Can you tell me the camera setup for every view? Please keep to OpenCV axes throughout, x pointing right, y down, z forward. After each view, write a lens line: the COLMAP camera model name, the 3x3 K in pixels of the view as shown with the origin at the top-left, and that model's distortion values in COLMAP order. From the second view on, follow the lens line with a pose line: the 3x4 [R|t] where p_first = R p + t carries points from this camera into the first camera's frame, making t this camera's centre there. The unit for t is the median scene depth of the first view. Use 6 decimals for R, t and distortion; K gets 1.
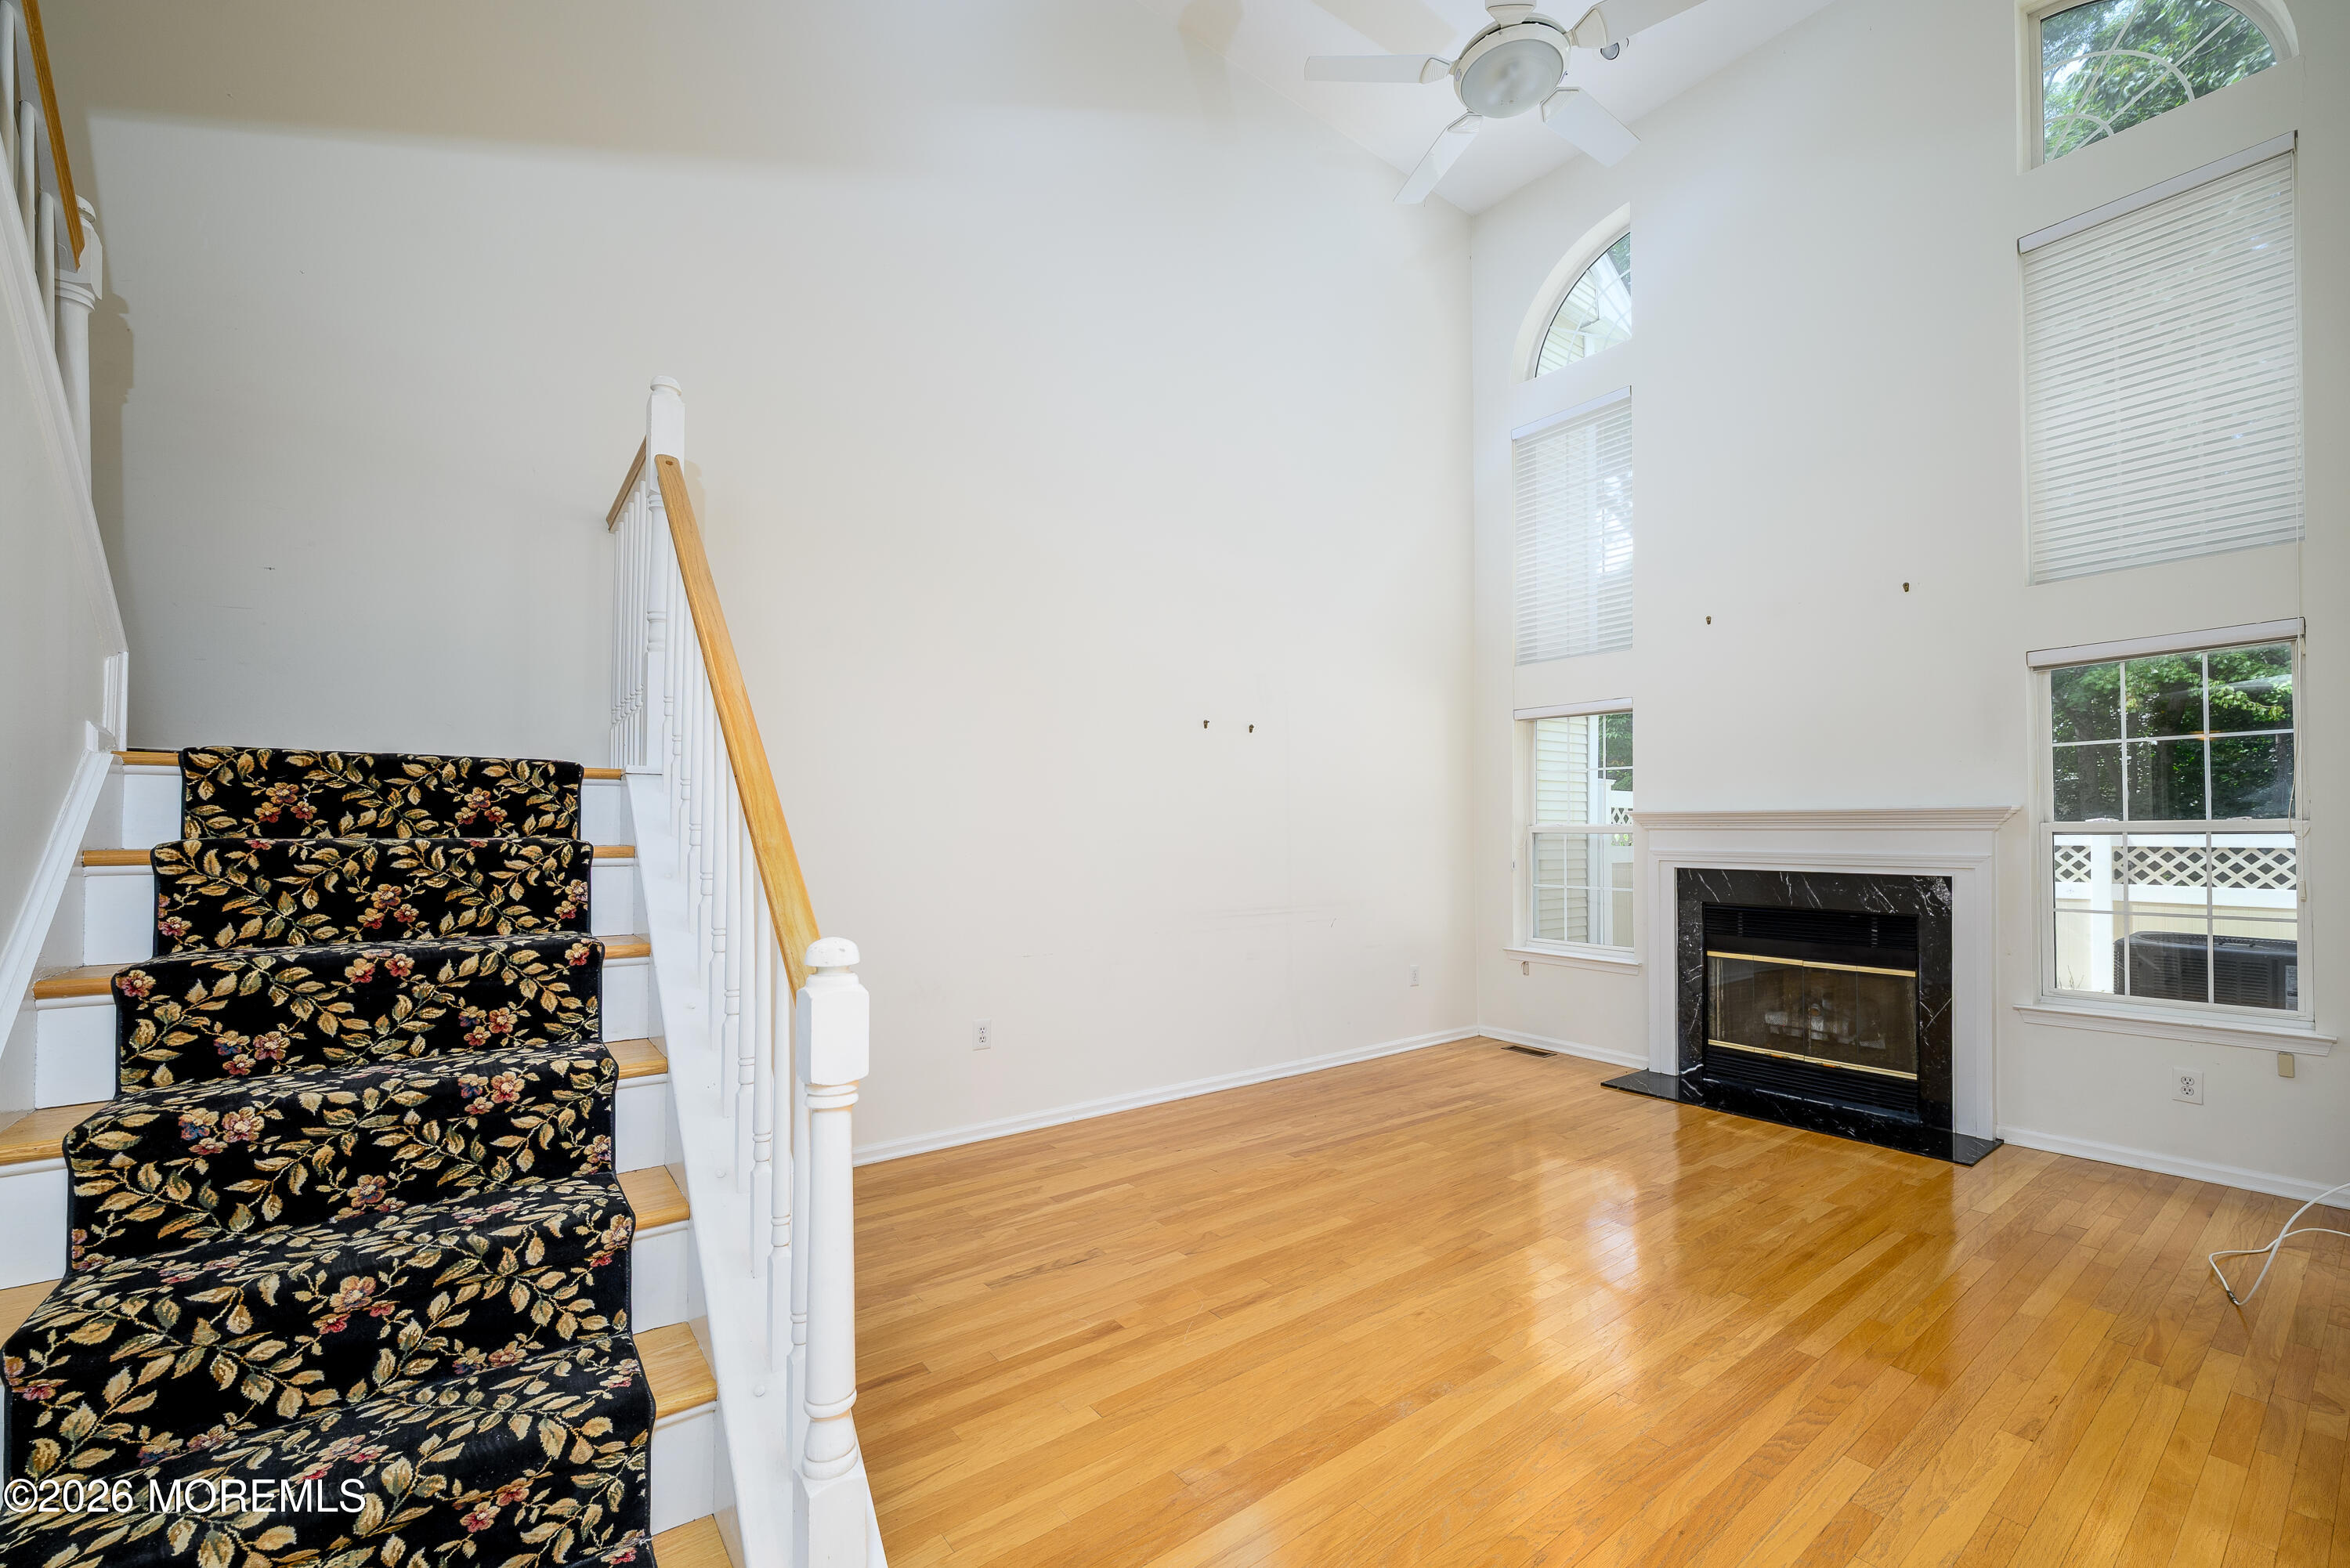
lens RADIAL K [[949.0, 0, 1179.0], [0, 949.0, 818.8], [0, 0, 1]] dist [-0.000997, 0.000061]
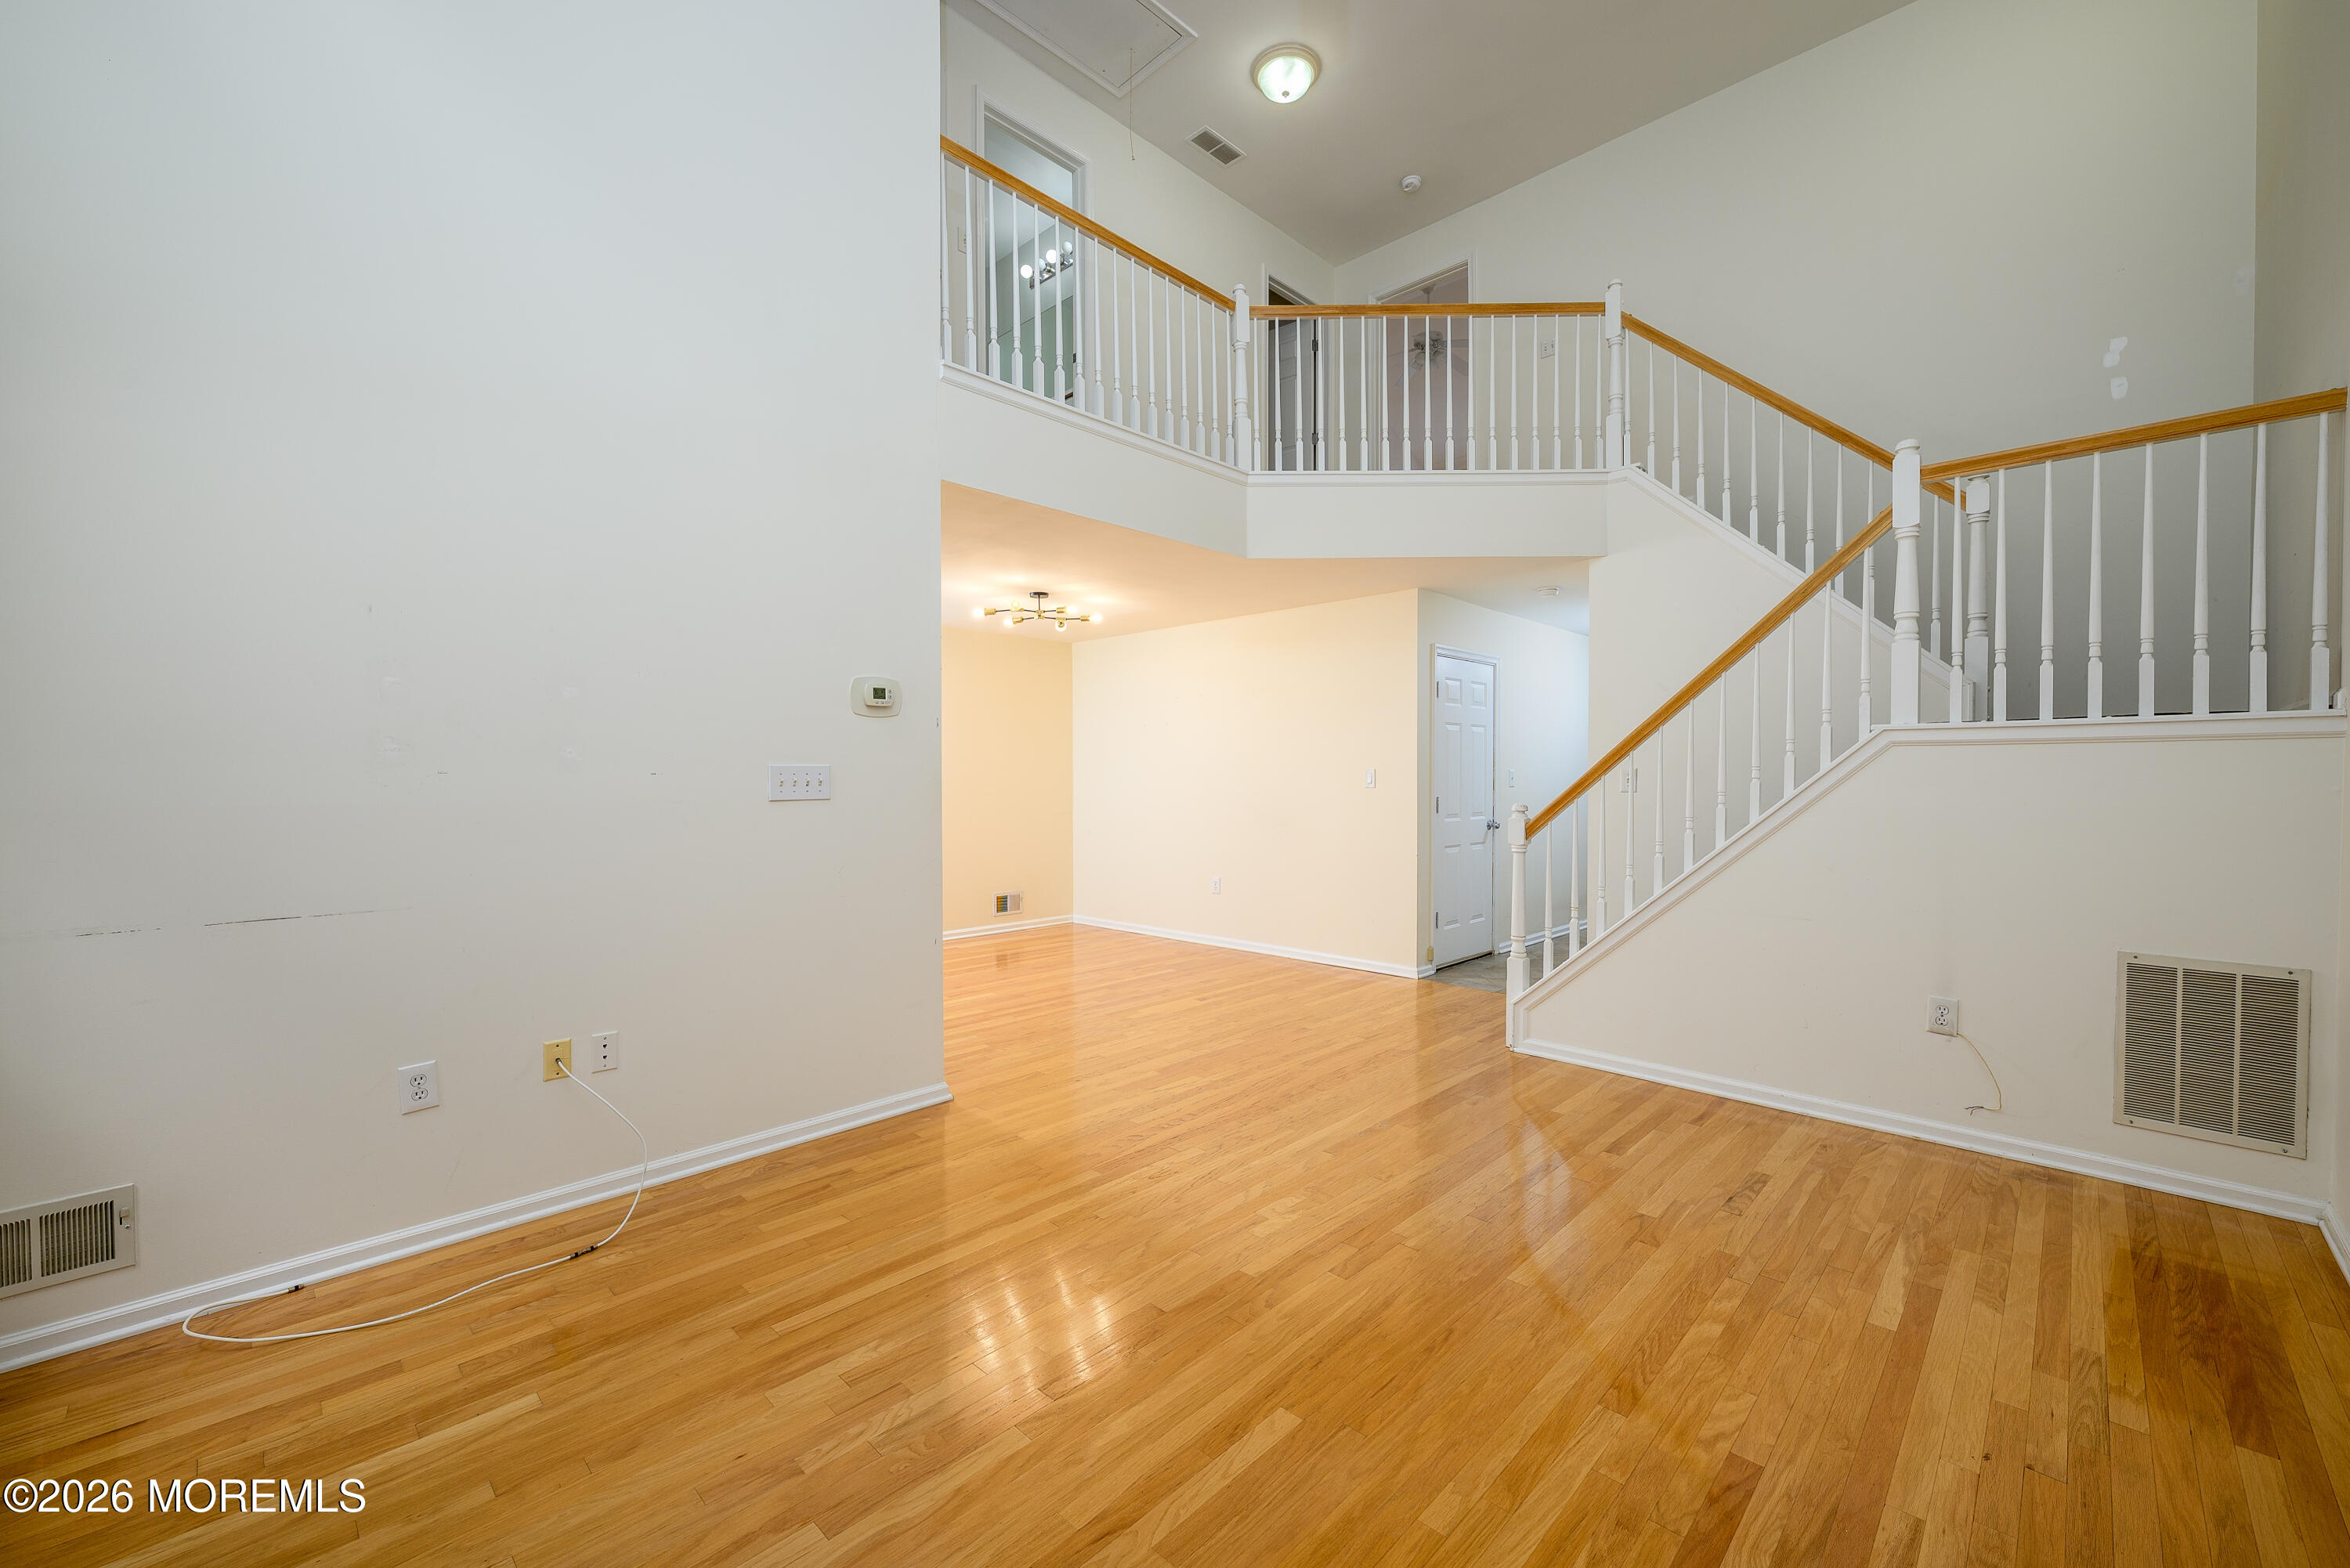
lens RADIAL K [[931.3, 0, 1179.2], [0, 931.3, 785.4], [0, 0, 1]] dist [0.000206, -0.000408]
pose [[-0.988537, 0.001117, -0.150974, 0.580788], [0.002044, 0.999980, -0.005988, 0.036888], [0.150964, -0.006228, -0.988520, 1.782940]]
